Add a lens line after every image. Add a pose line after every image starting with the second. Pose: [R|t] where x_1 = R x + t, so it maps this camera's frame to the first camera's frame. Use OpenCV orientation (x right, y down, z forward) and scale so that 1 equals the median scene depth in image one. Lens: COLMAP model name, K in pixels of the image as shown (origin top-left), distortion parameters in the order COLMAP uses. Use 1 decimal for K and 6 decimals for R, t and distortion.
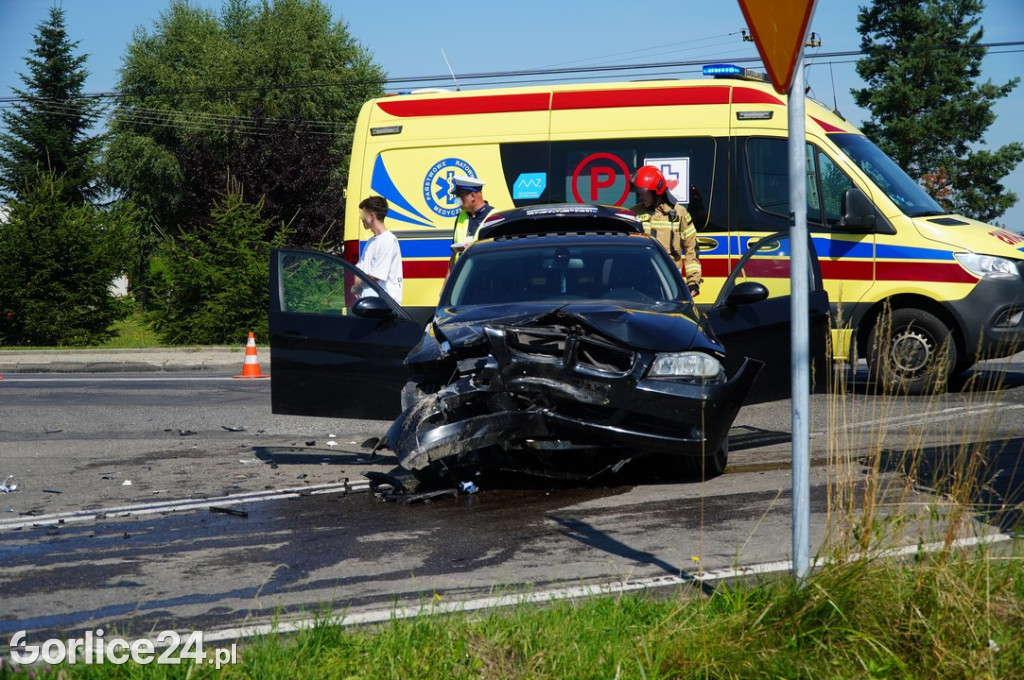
lens RADIAL K [[2038.3, 0, 512.0], [0, 2038.3, 340.0], [0, 0, 1]] dist [-0.209697, -0.742374]
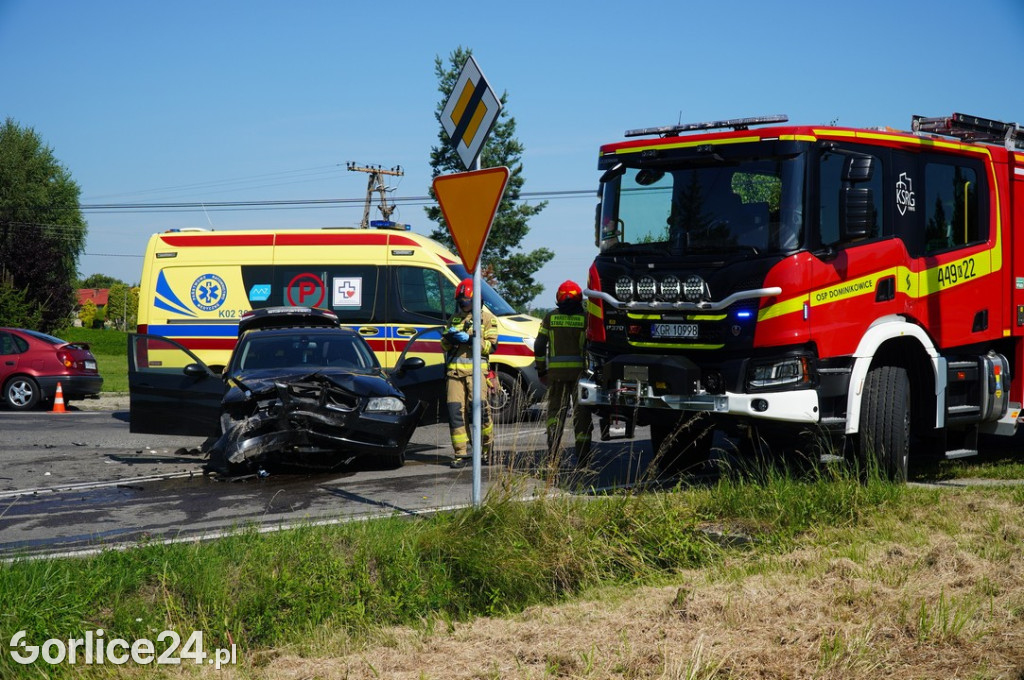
lens RADIAL K [[2038.3, 0, 512.0], [0, 2038.3, 340.0], [0, 0, 1]] dist [-0.209697, -0.742374]
pose [[0.968530, 0.010763, 0.248664, -0.203910], [-0.005114, 0.999714, -0.023355, -0.002498], [-0.248845, 0.021348, 0.968308, -0.615616]]
